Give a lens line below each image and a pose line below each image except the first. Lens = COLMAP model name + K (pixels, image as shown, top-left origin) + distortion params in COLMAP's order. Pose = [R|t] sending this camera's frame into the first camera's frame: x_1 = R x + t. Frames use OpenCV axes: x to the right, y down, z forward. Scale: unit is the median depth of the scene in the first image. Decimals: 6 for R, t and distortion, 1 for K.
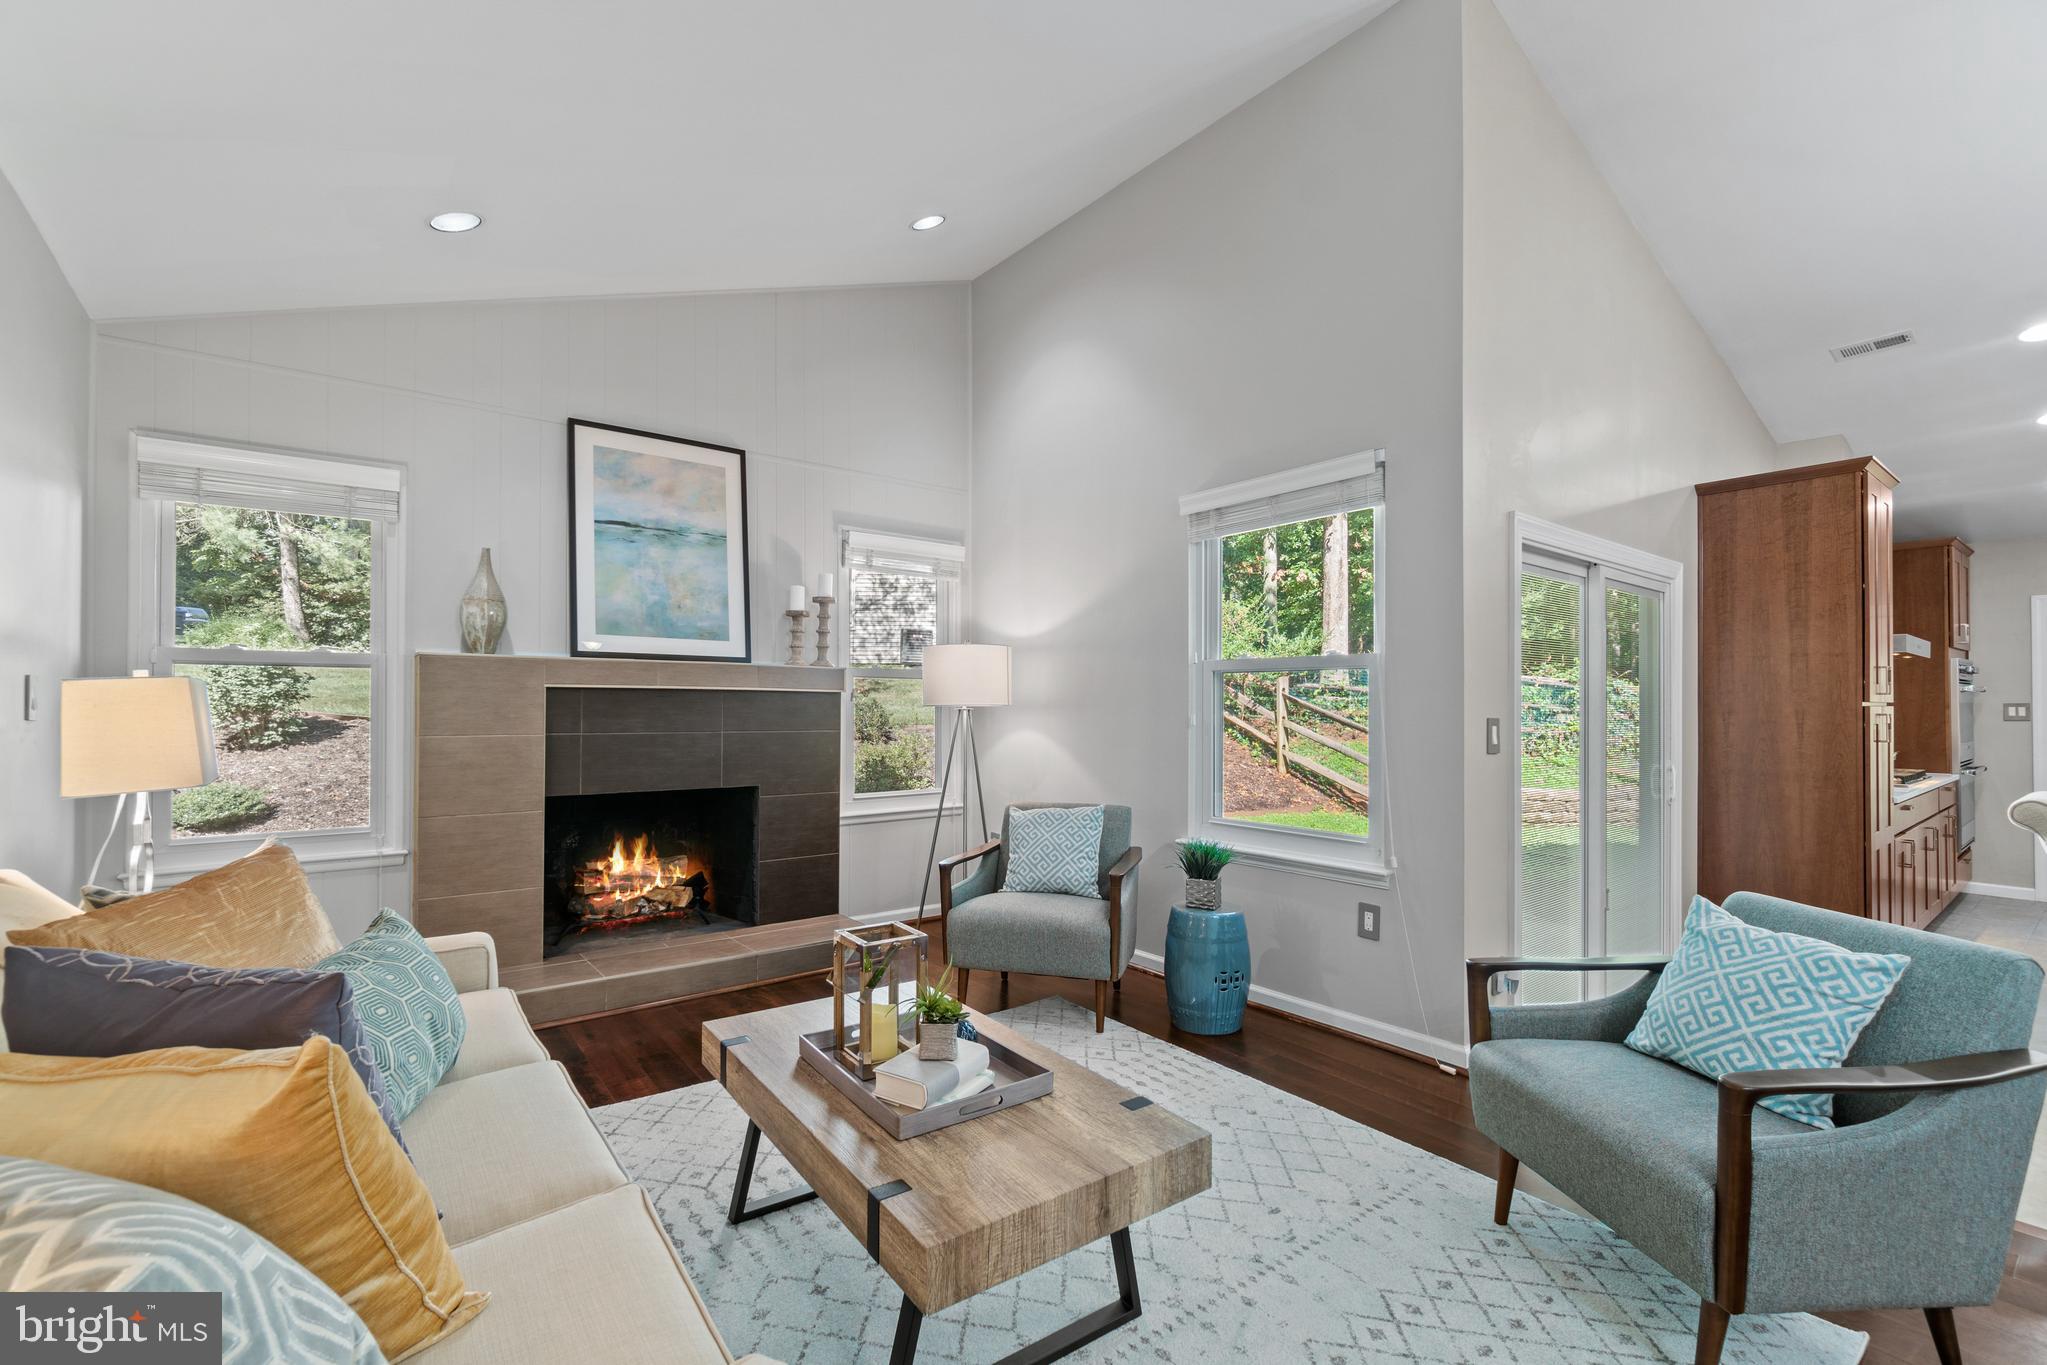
lens RADIAL K [[894.0, 0, 973.2], [0, 894.0, 697.7], [0, 0, 1]] dist [-0.004710, -0.000332]
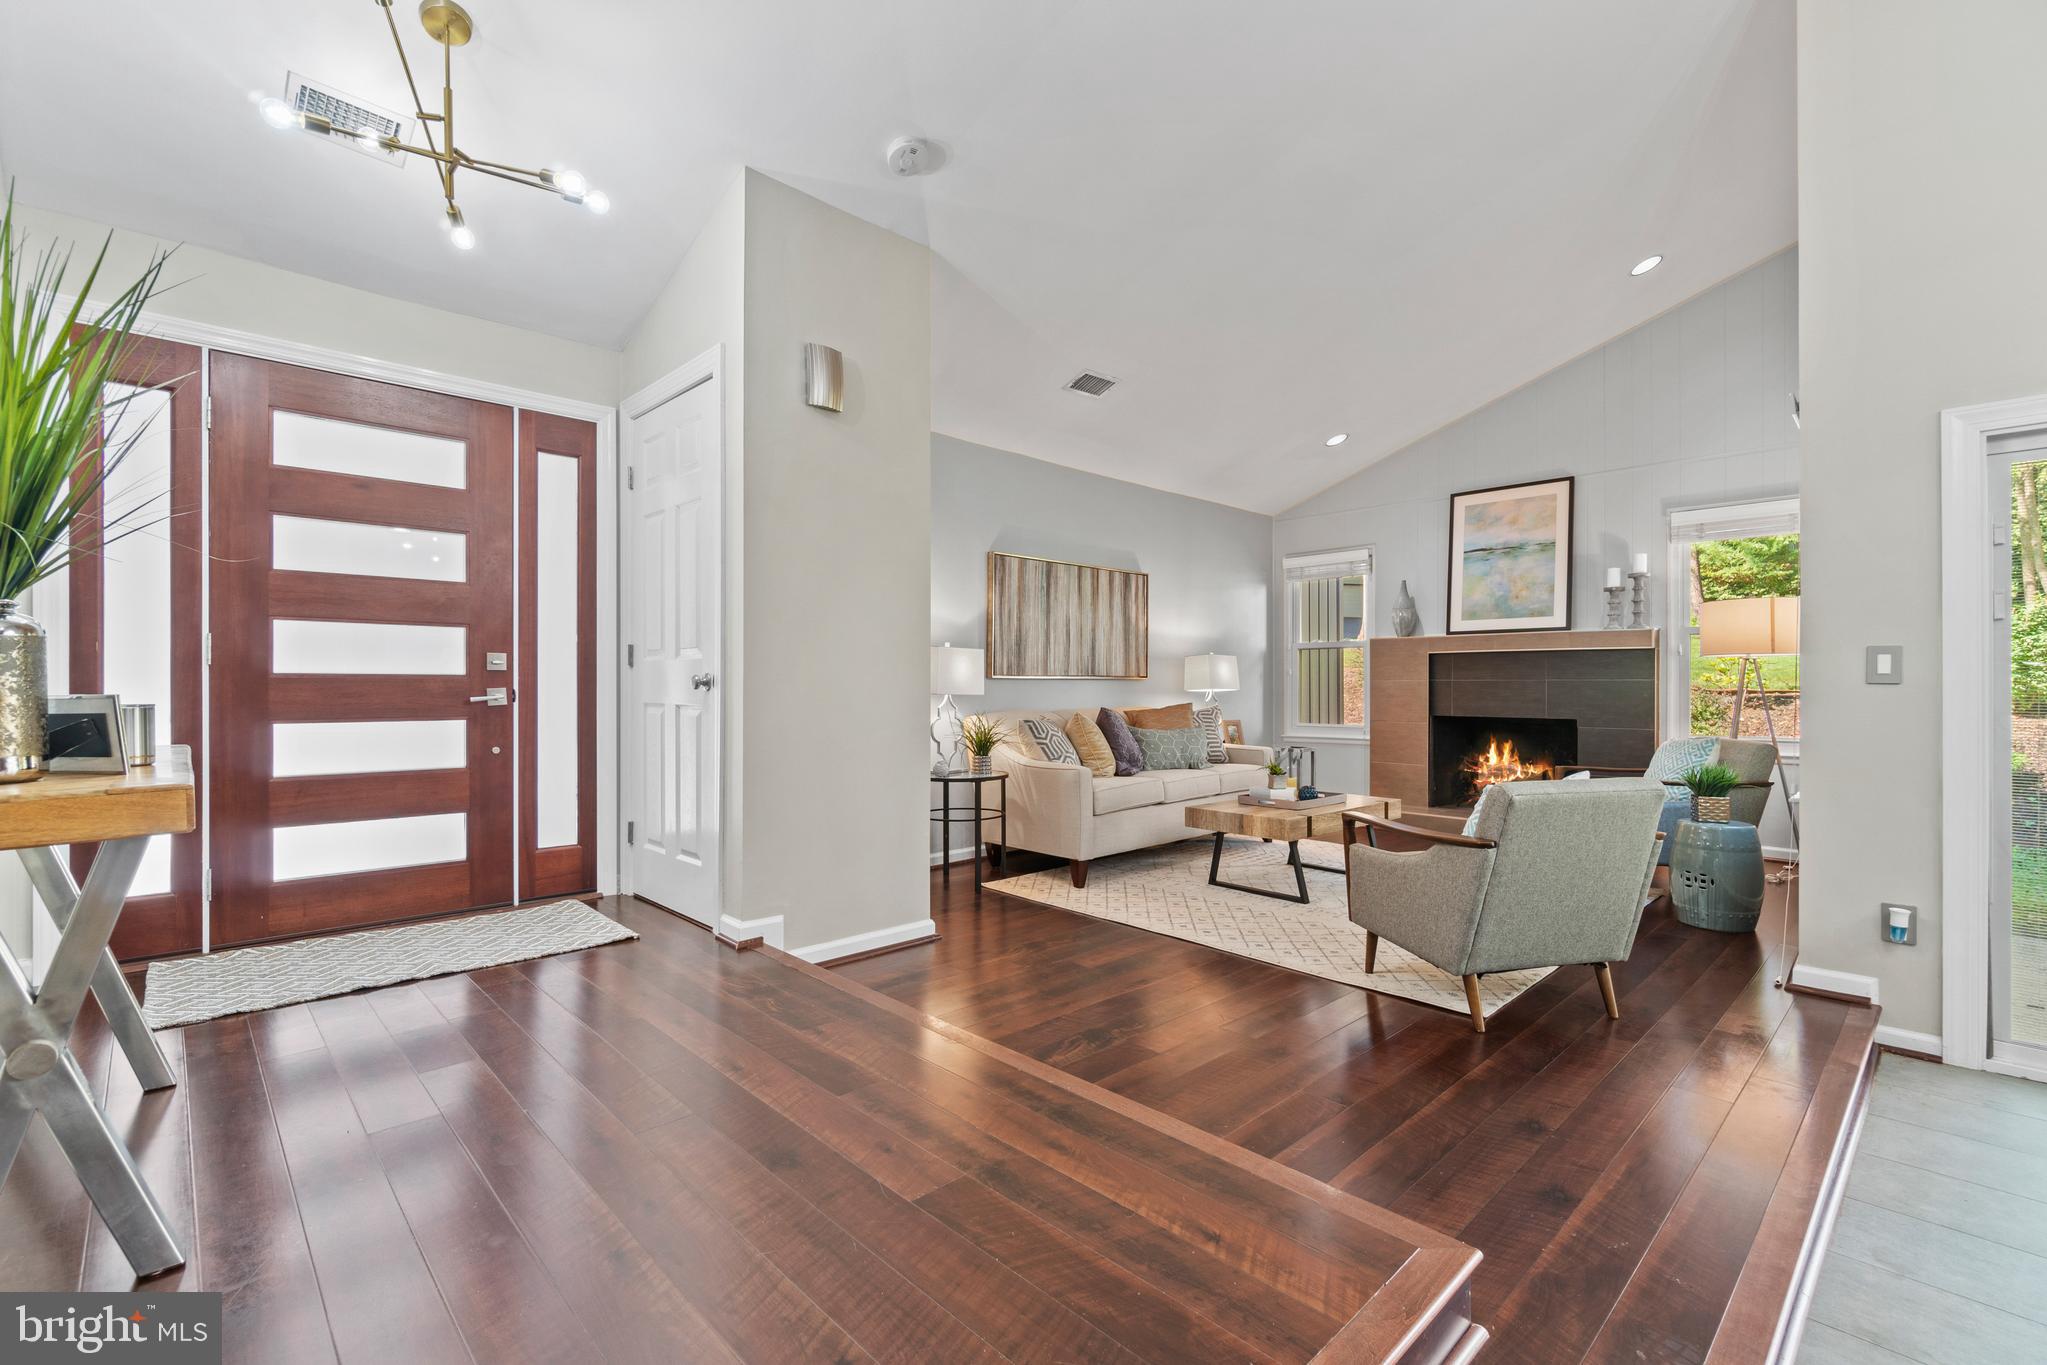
lens RADIAL K [[894.0, 0, 1024.1], [0, 894.0, 693.8], [0, 0, 1]] dist [-0.004710, -0.000332]
pose [[0.136836, 0.003428, -0.990588, 1.056992], [0.008852, 0.999950, 0.004683, 0.047417], [0.990554, -0.009409, 0.136798, -0.030563]]
